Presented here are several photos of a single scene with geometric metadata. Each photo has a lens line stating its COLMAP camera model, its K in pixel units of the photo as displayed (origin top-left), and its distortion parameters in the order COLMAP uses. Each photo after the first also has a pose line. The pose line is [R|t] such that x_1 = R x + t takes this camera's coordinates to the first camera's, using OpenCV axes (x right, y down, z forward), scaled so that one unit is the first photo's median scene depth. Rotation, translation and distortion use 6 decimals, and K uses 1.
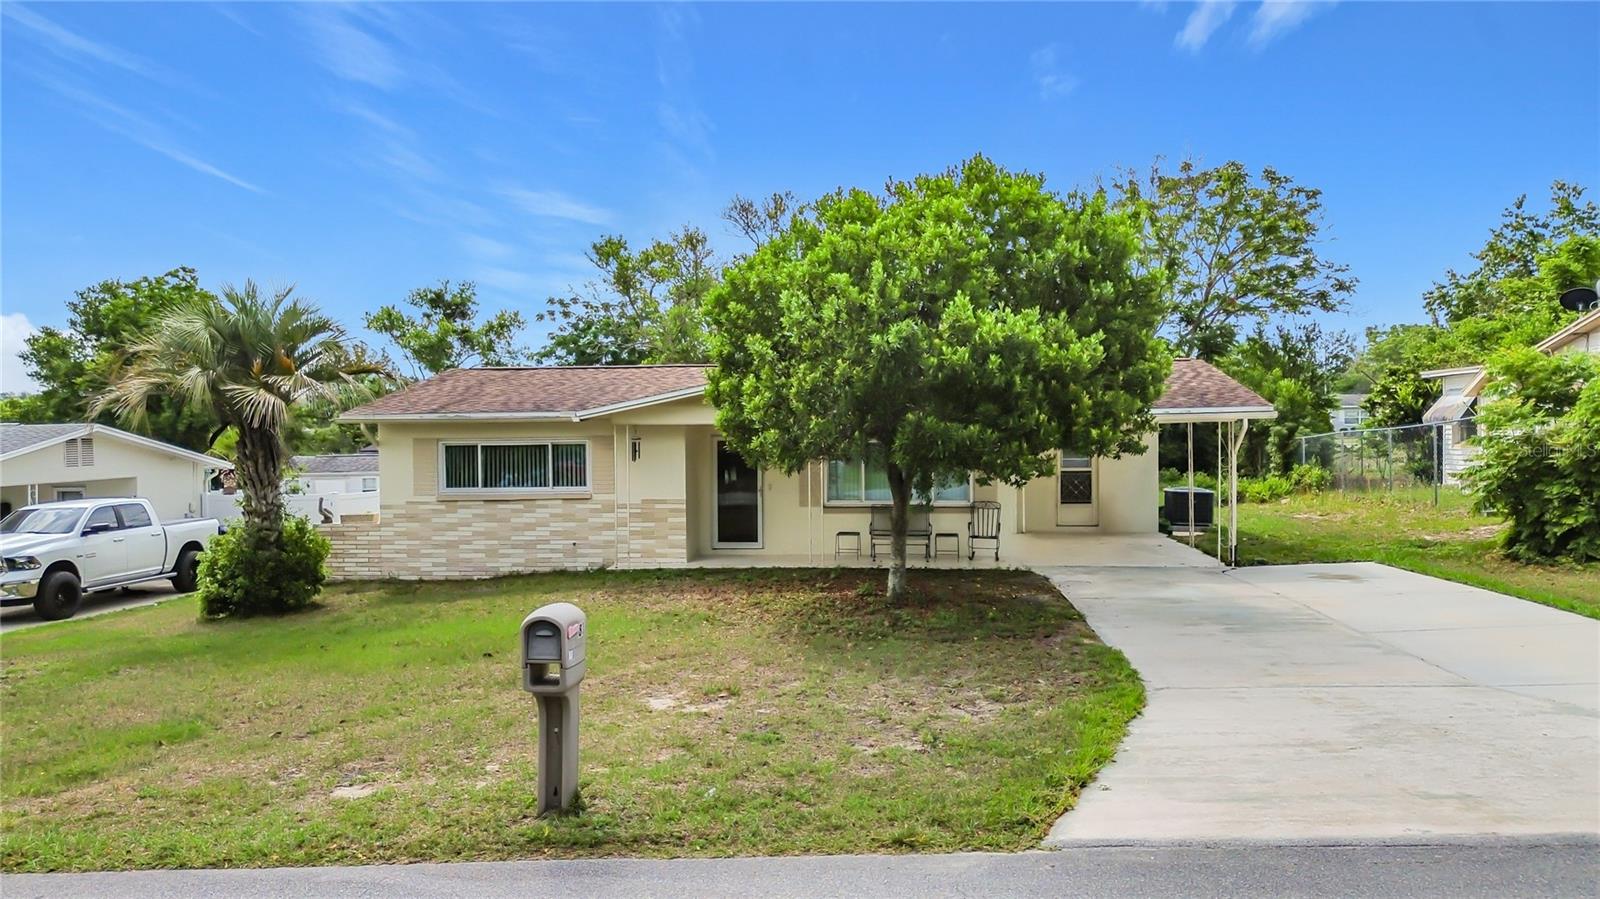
lens RADIAL K [[1169.0, 0, 808.6], [0, 1169.0, 412.2], [0, 0, 1]] dist [0.027780, -0.001095]
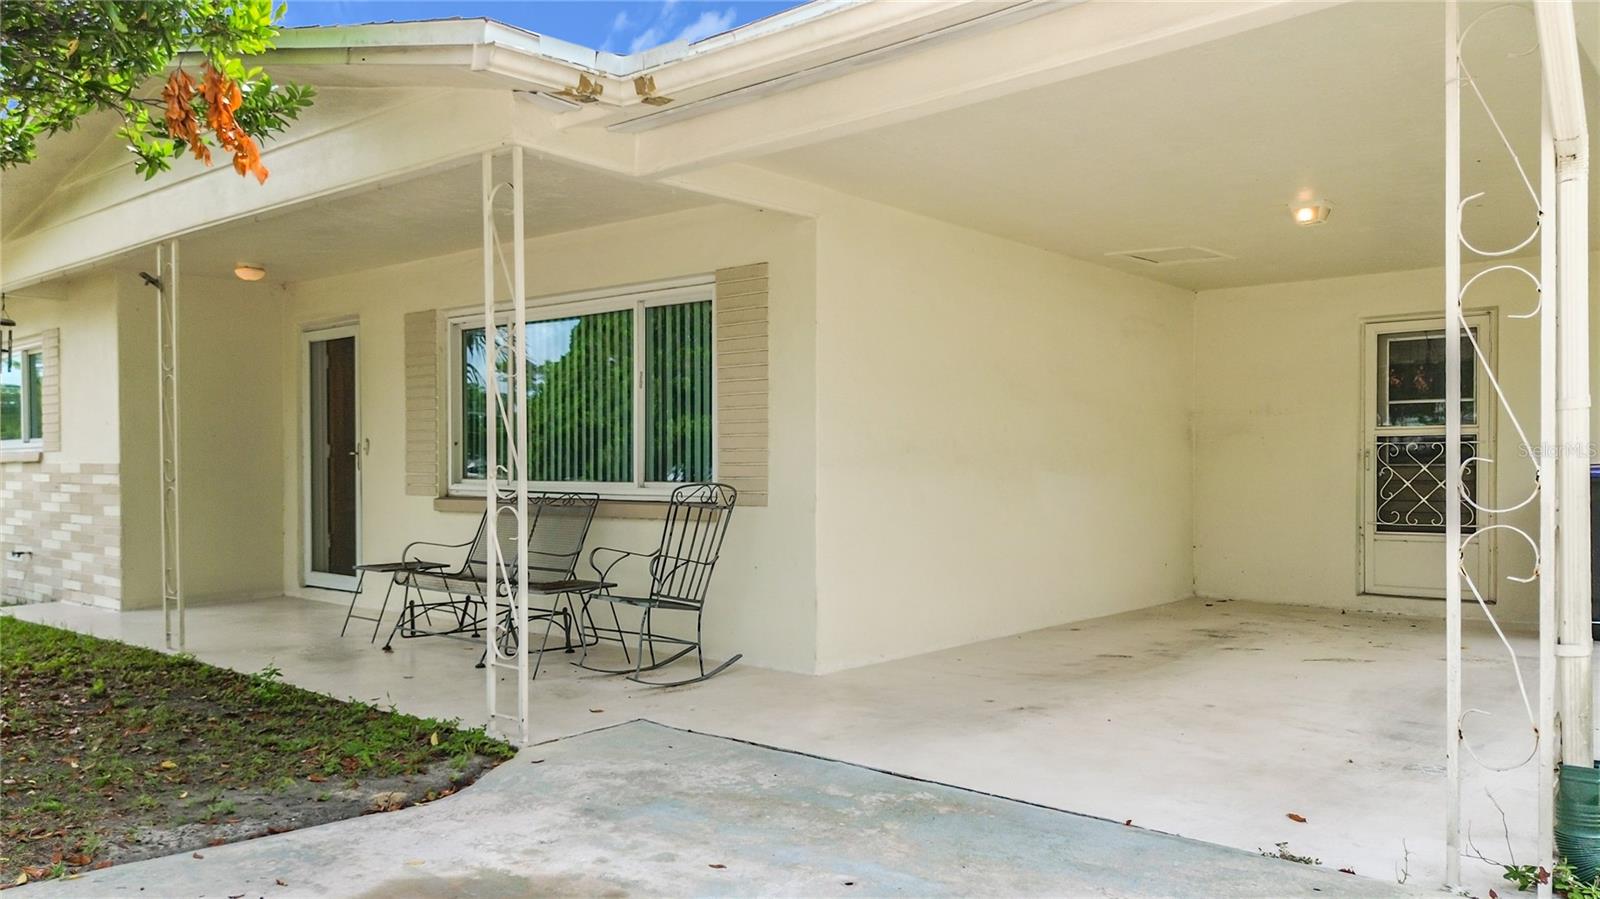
lens RADIAL K [[1161.9, 0, 816.2], [0, 1161.9, 431.1], [0, 0, 1]] dist [0.022598, -0.004600]
pose [[0.821104, -0.008728, -0.570713, 0.347244], [-0.000781, 0.999865, -0.016415, 0.068386], [0.570779, 0.013924, 0.820986, 0.781930]]
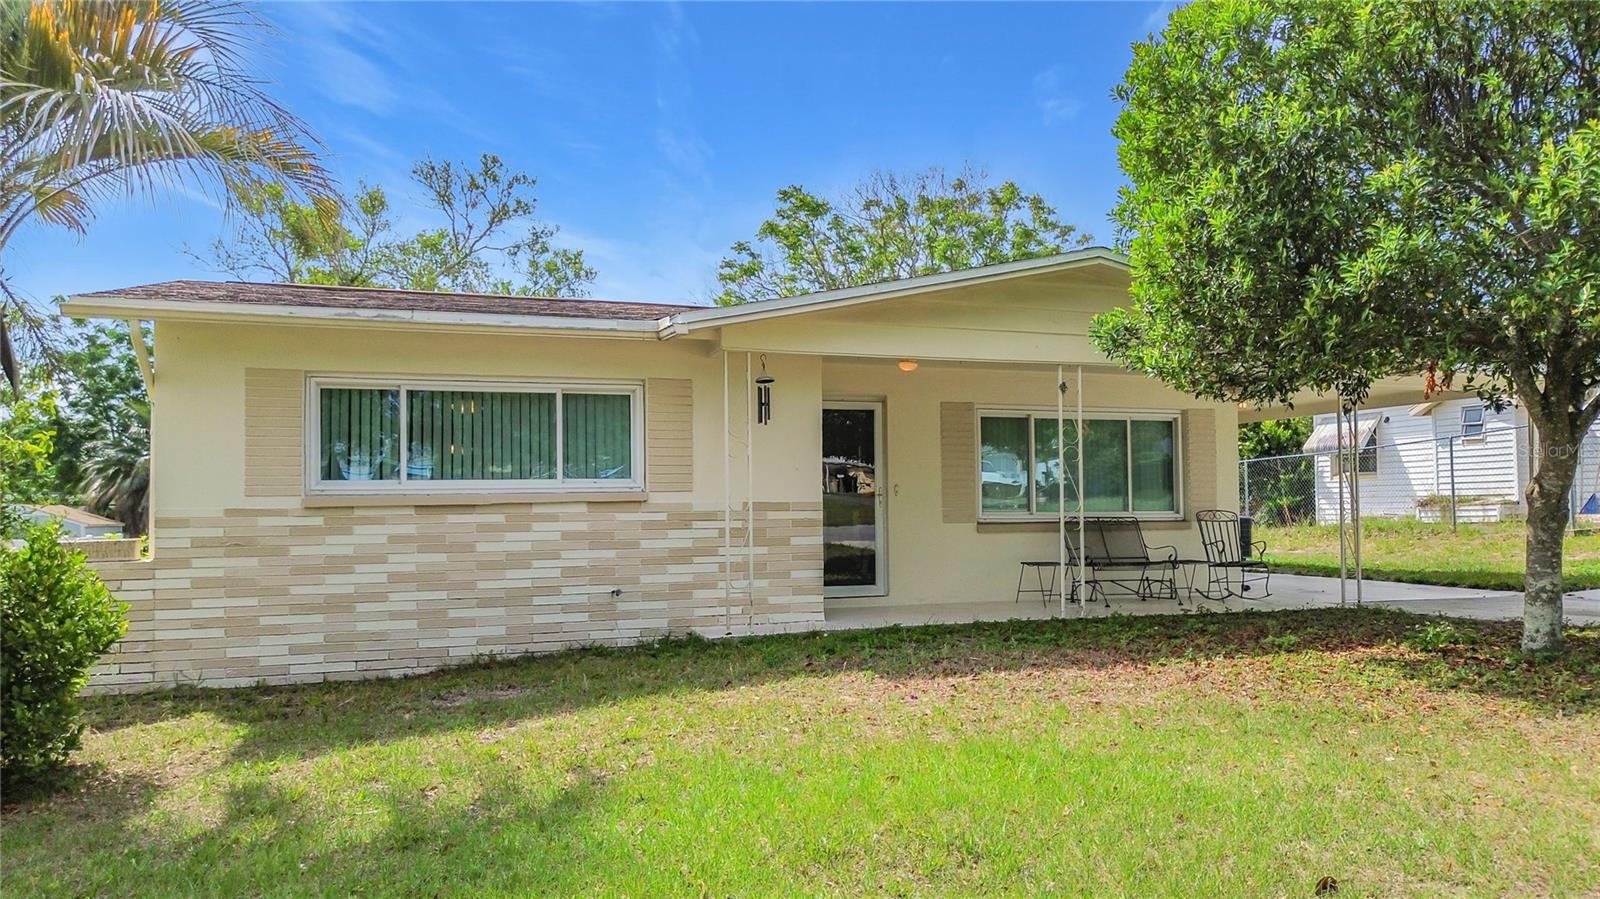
lens RADIAL K [[1171.3, 0, 800.0], [0, 1171.3, 449.5], [0, 0, 1]] dist [0.032210, -0.003518]
pose [[0.907424, 0.021423, 0.419669, -0.336794], [-0.003263, 0.999029, -0.043943, 0.073020], [-0.420203, 0.038506, 0.906613, 0.509750]]
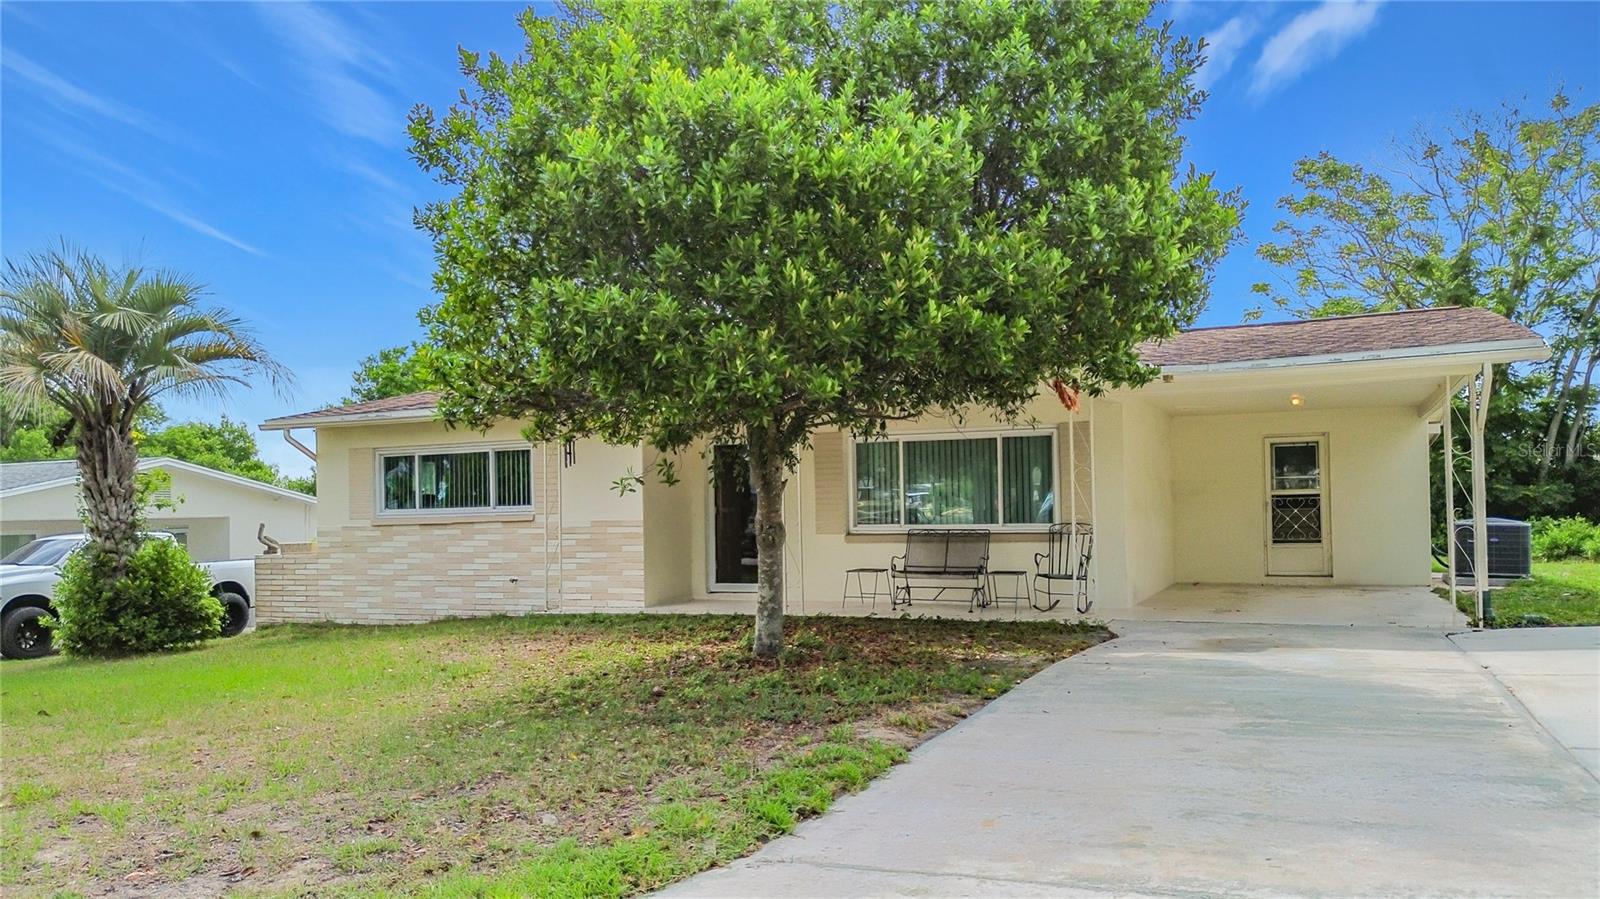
lens RADIAL K [[1171.3, 0, 800.0], [0, 1171.3, 449.5], [0, 0, 1]] dist [0.032210, -0.003518]
pose [[0.946229, -0.025788, -0.322469, 0.222966], [0.013049, 0.999049, -0.041604, 0.061130], [0.323235, 0.035159, 0.945665, 0.332897]]
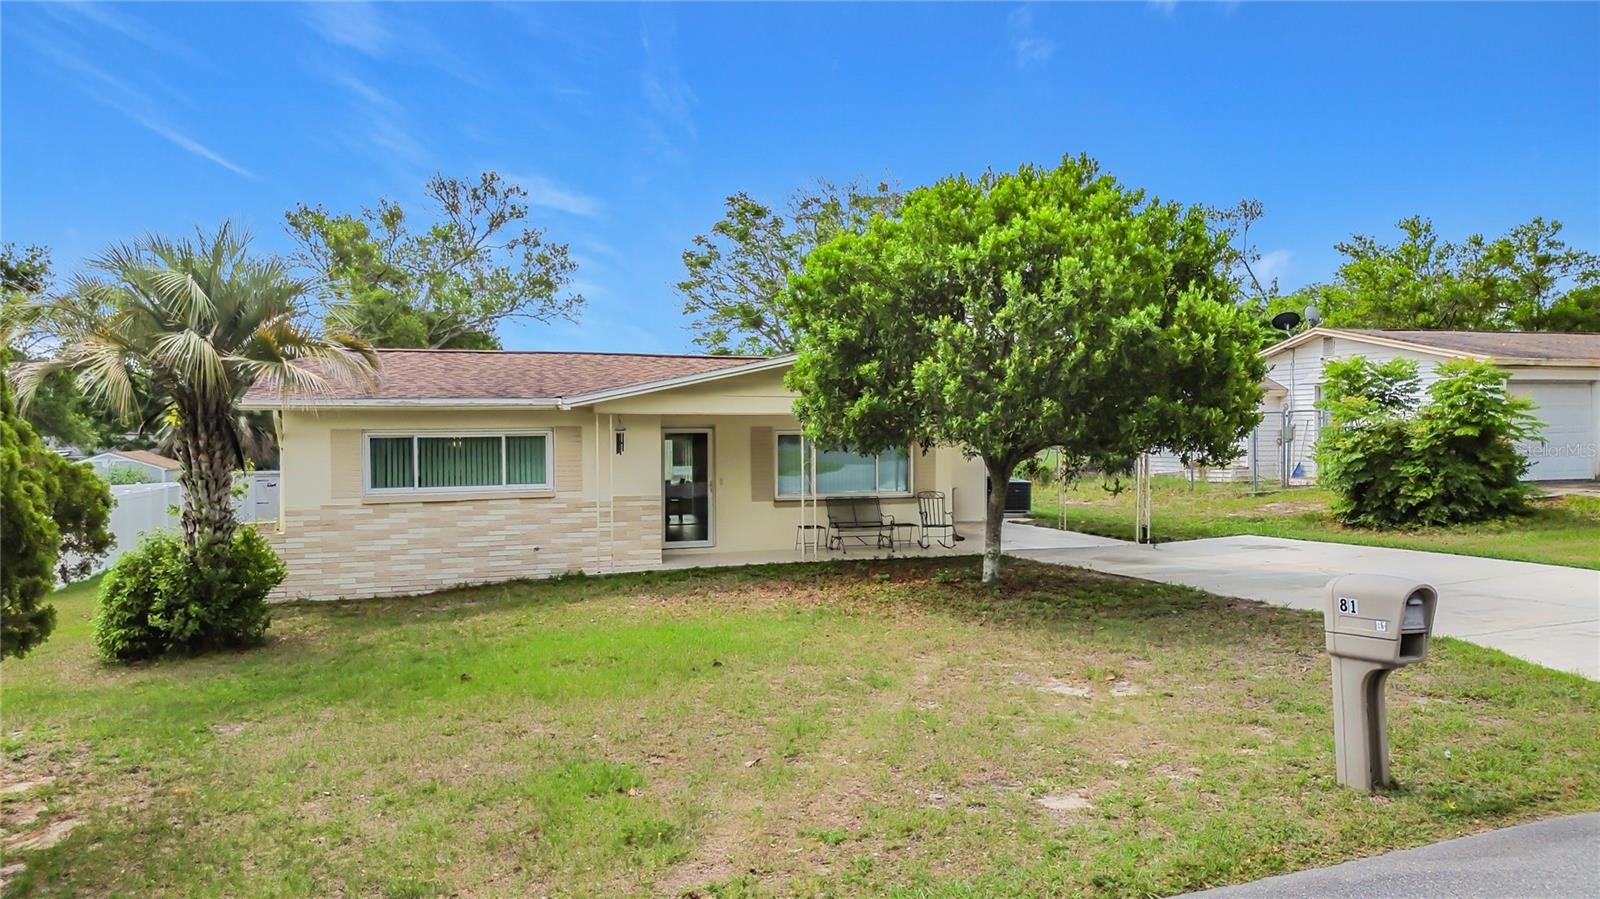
lens RADIAL K [[1161.9, 0, 816.2], [0, 1161.9, 431.1], [0, 0, 1]] dist [0.022598, -0.004600]
pose [[0.908777, 0.001443, 0.417279, -0.372087], [-0.006014, 0.999935, 0.009638, 0.013901], [-0.417238, -0.011269, 0.908727, 0.113463]]
